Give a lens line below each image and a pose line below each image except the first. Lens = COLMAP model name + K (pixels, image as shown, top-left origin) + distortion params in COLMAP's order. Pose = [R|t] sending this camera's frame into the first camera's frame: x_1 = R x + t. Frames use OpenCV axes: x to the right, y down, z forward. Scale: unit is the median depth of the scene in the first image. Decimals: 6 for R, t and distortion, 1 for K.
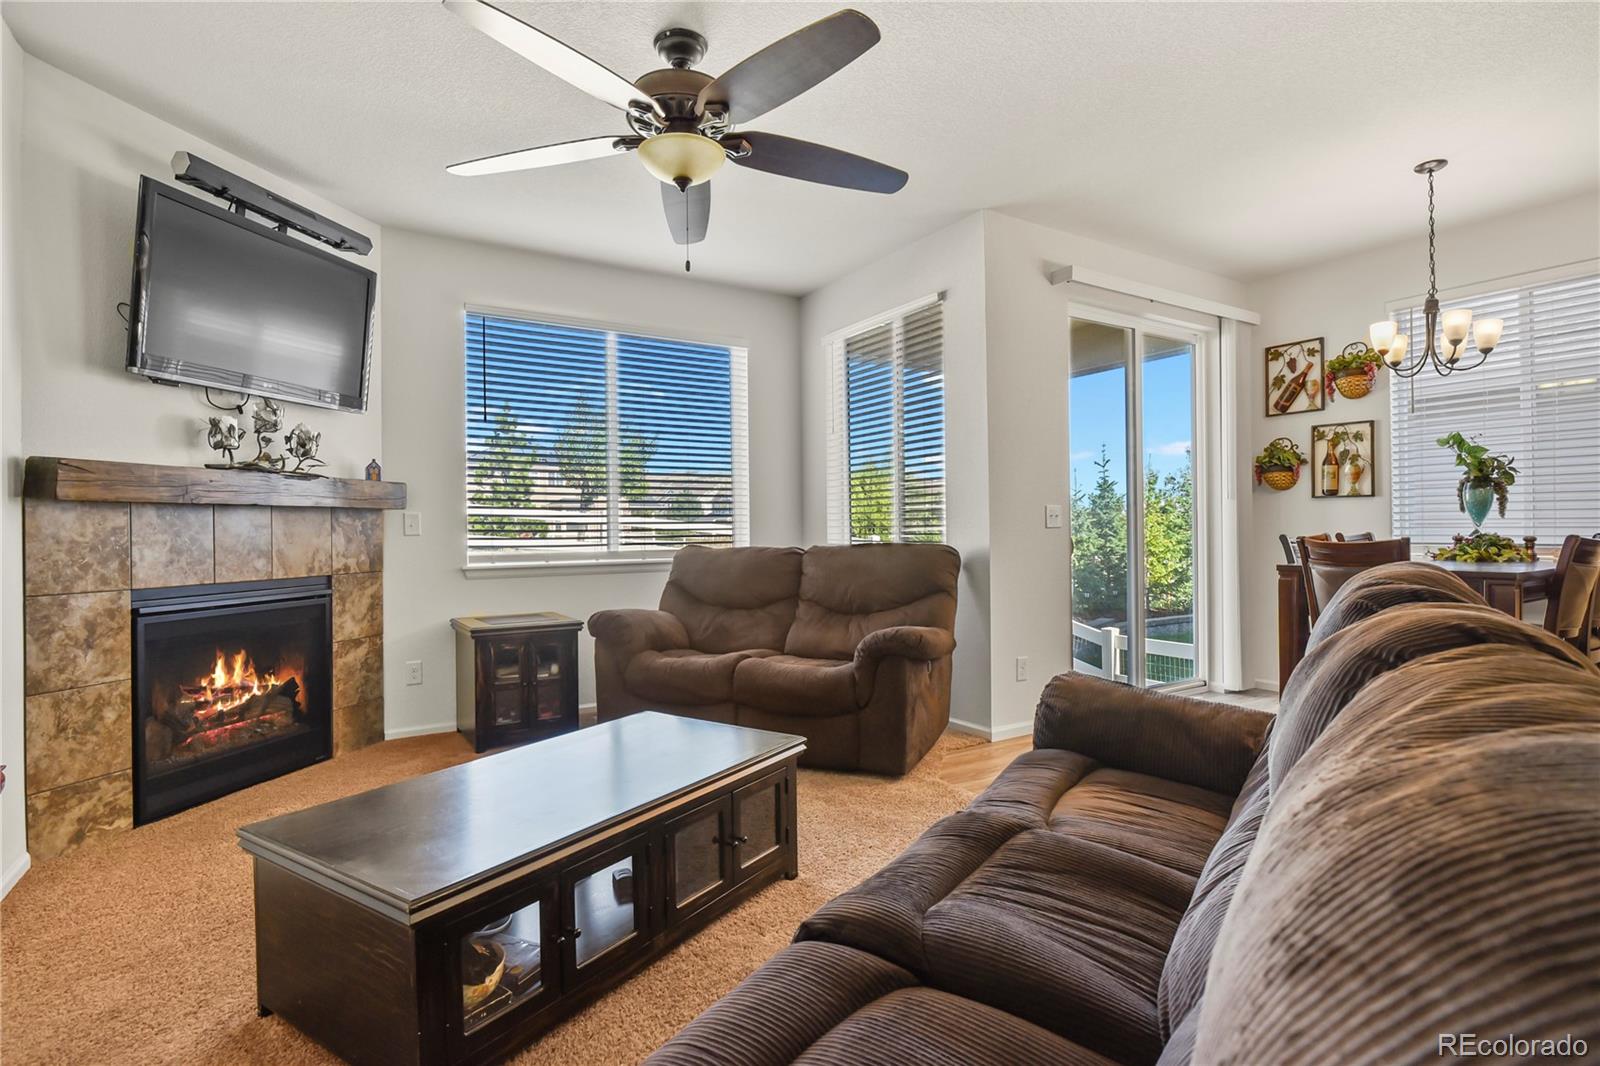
lens RADIAL K [[777.1, 0, 790.3], [0, 777.1, 533.3], [0, 0, 1]] dist [-0.007231, -0.002883]
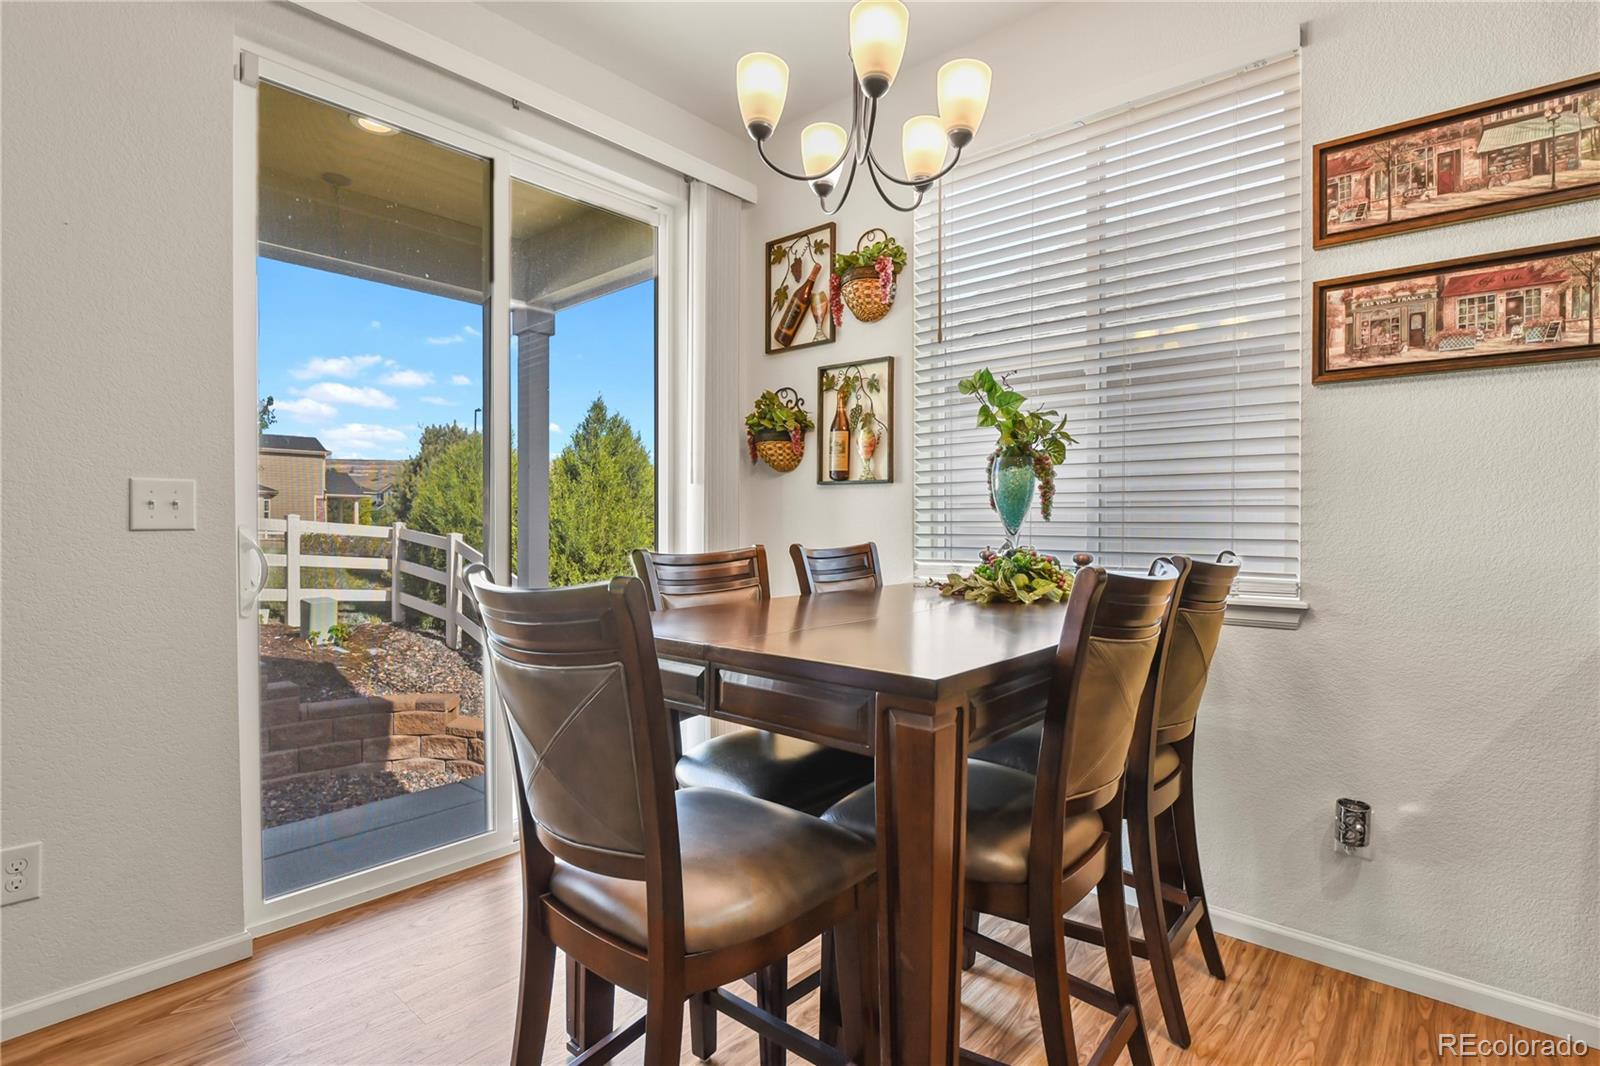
lens RADIAL K [[777.1, 0, 790.0], [0, 777.1, 525.8], [0, 0, 1]] dist [-0.007231, -0.002883]
pose [[0.955959, 0.013495, 0.293189, 0.564681], [-0.011620, 0.999899, -0.008136, -0.009493], [-0.293269, 0.004370, 0.956020, 0.499756]]
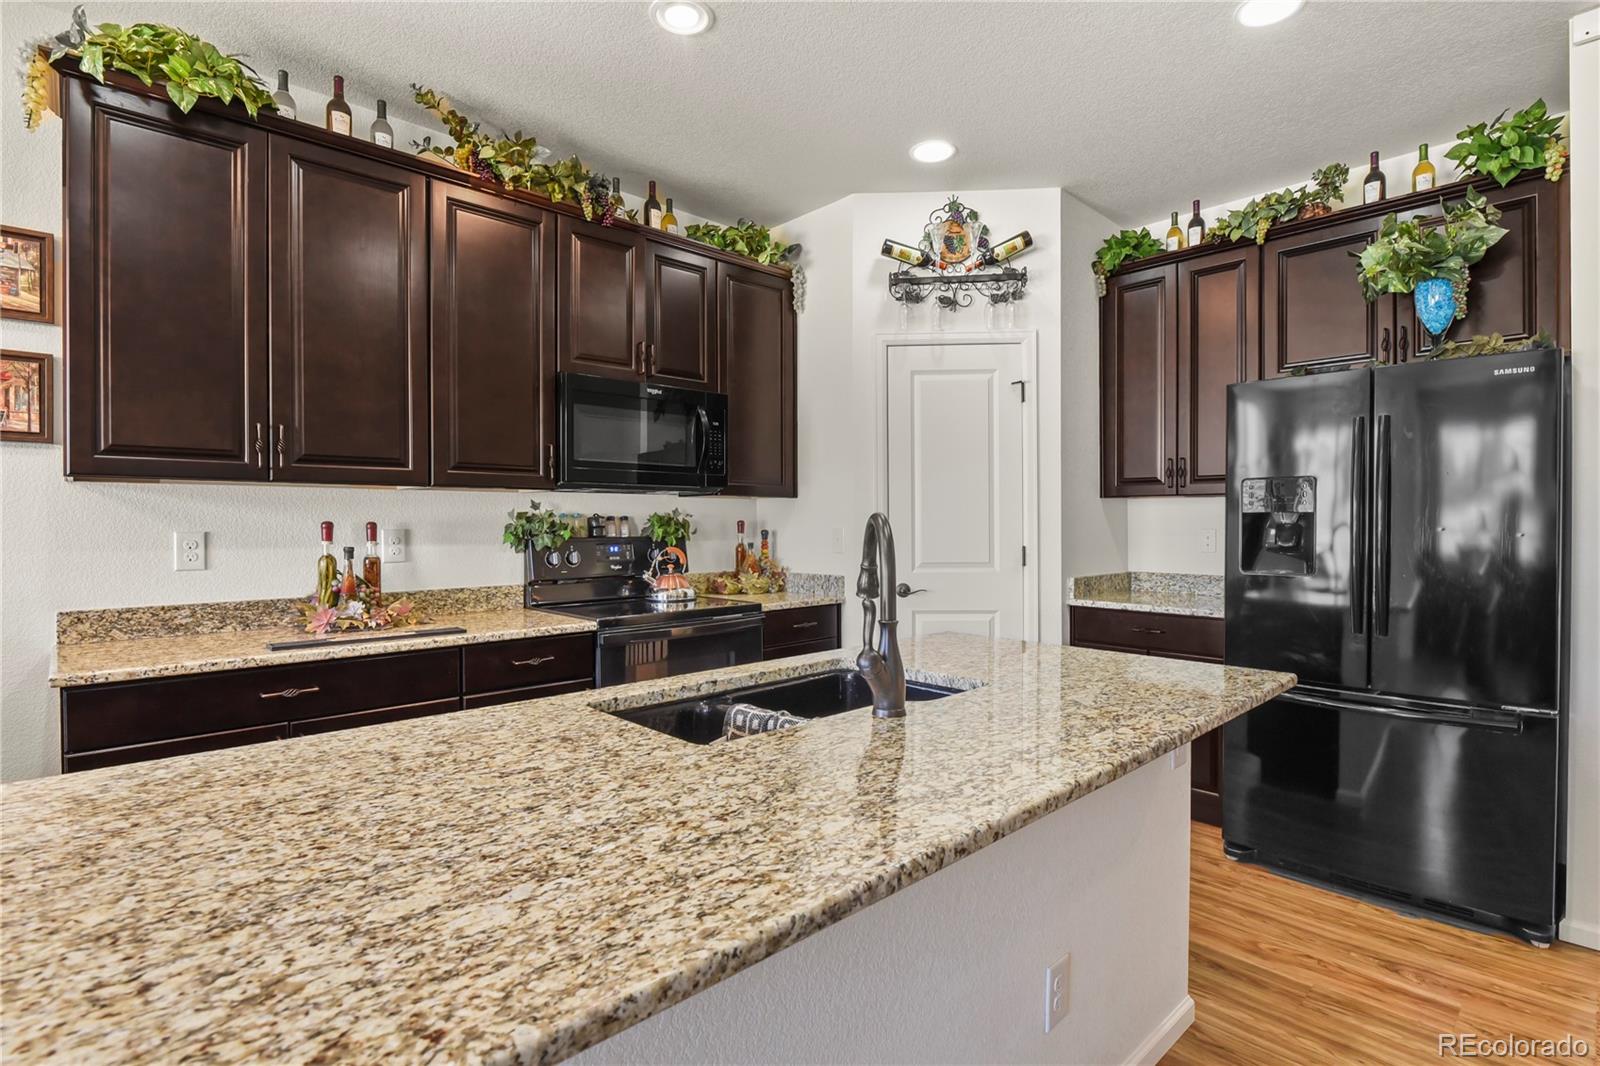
lens RADIAL K [[777.1, 0, 819.9], [0, 777.1, 529.7], [0, 0, 1]] dist [-0.007231, -0.002883]
pose [[-0.211395, 0.002339, 0.977398, 0.444860], [0.012386, 0.999923, 0.000286, -0.037611], [-0.977322, 0.012167, -0.211408, 0.338911]]
